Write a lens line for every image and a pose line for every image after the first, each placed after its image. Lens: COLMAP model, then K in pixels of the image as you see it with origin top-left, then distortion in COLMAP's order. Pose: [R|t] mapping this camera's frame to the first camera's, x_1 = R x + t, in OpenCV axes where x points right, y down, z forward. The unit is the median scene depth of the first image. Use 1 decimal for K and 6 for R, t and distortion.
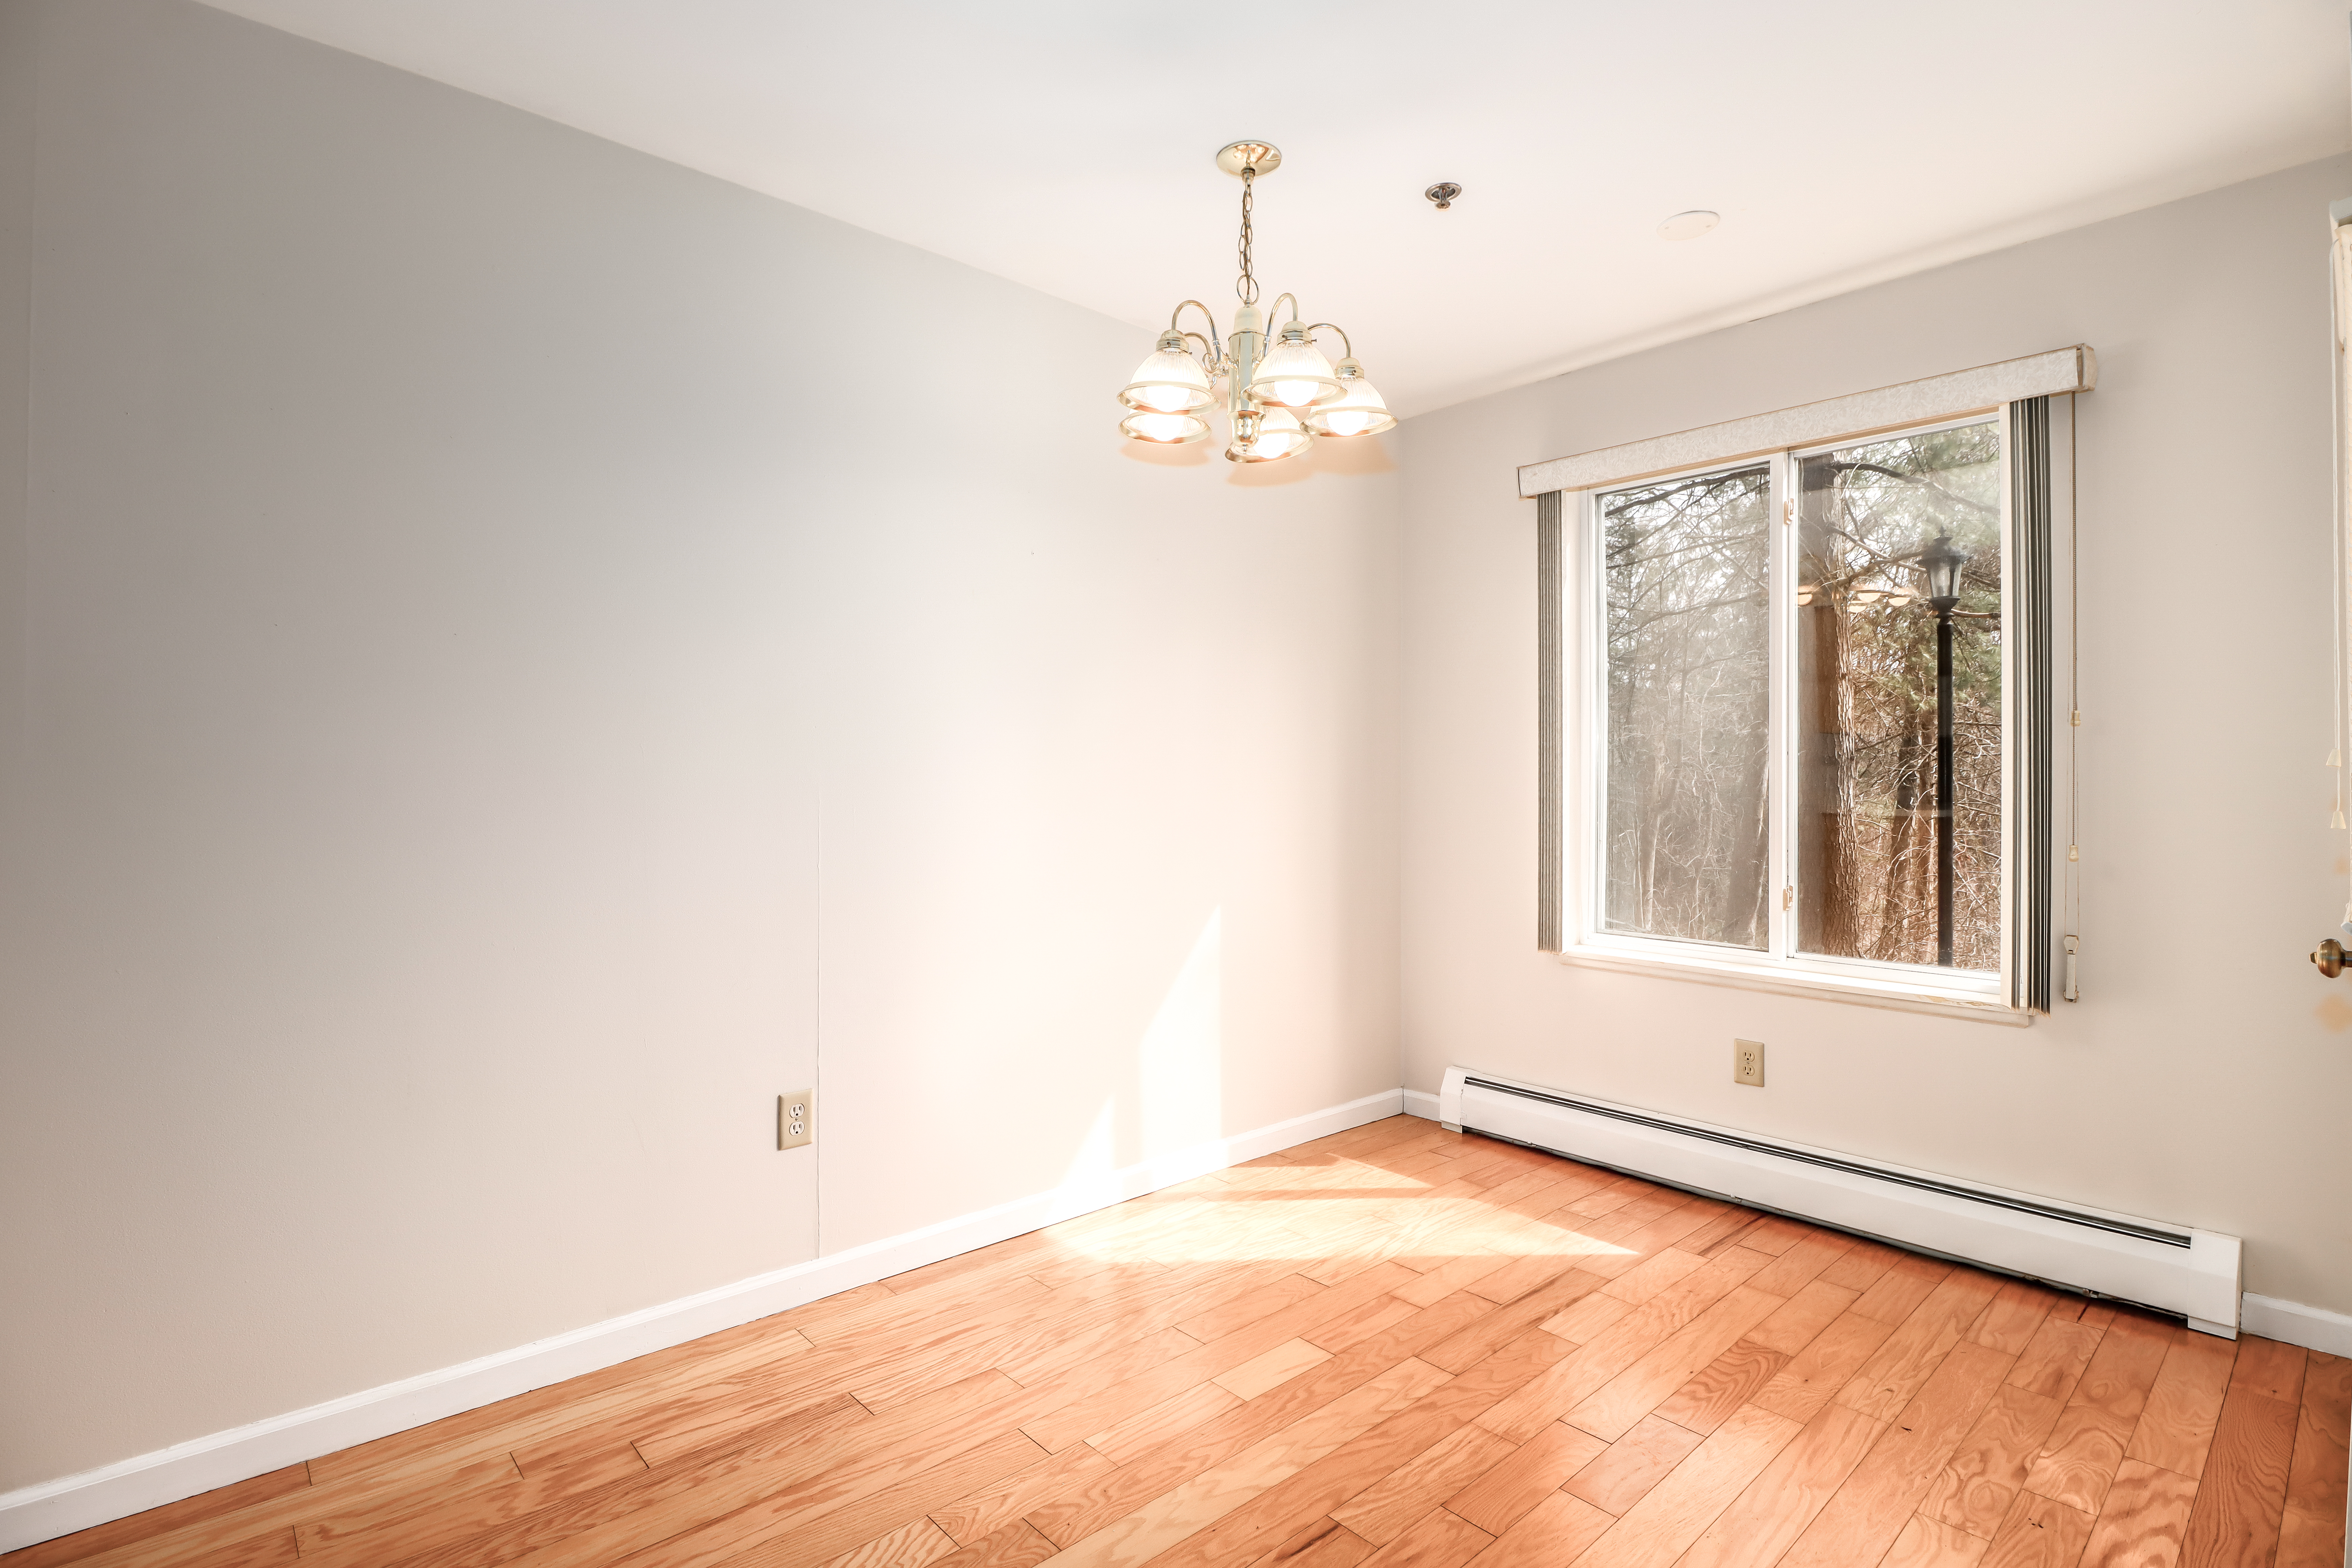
lens RADIAL K [[1134.6, 0, 1195.6], [0, 1134.6, 775.7], [0, 0, 1]] dist [-0.001372, -0.013139]
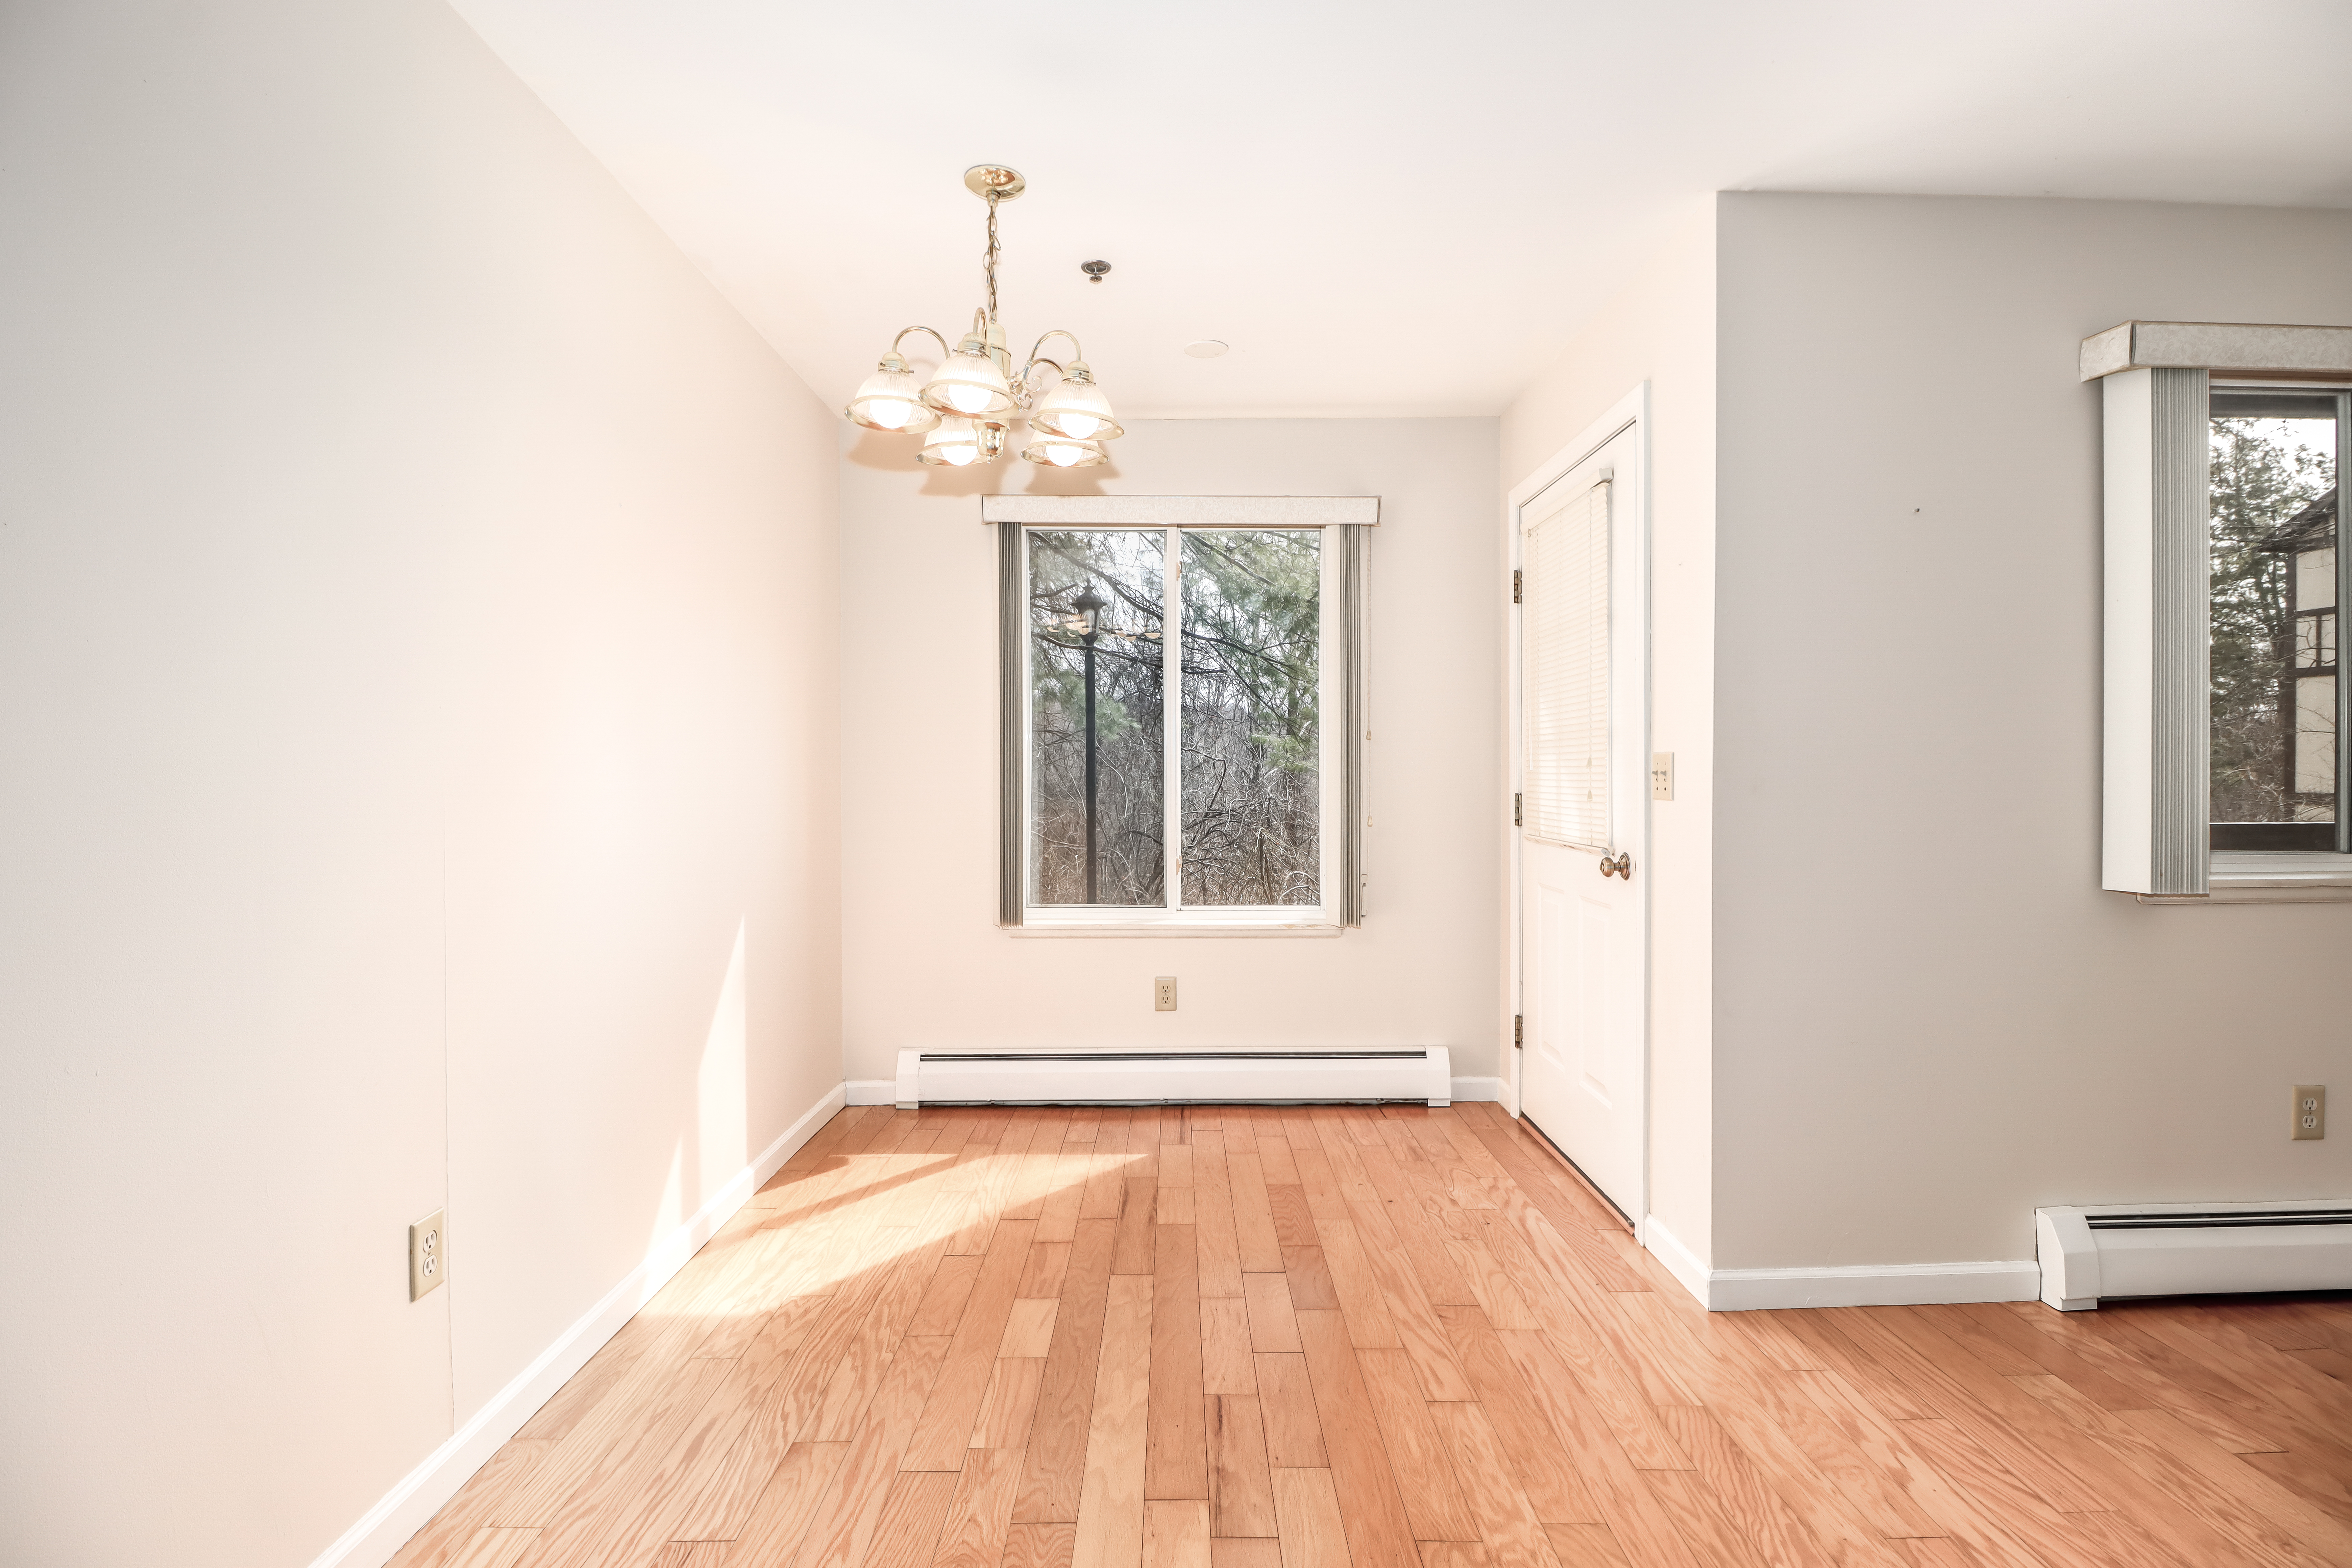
lens RADIAL K [[1110.1, 0, 1206.1], [0, 1110.1, 772.5], [0, 0, 1]] dist [-0.000188, -0.014119]
pose [[0.657324, -0.002617, 0.753603, -0.524271], [0.001559, 0.999997, 0.002112, -0.002218], [-0.753606, -0.000213, 0.657326, 0.160199]]
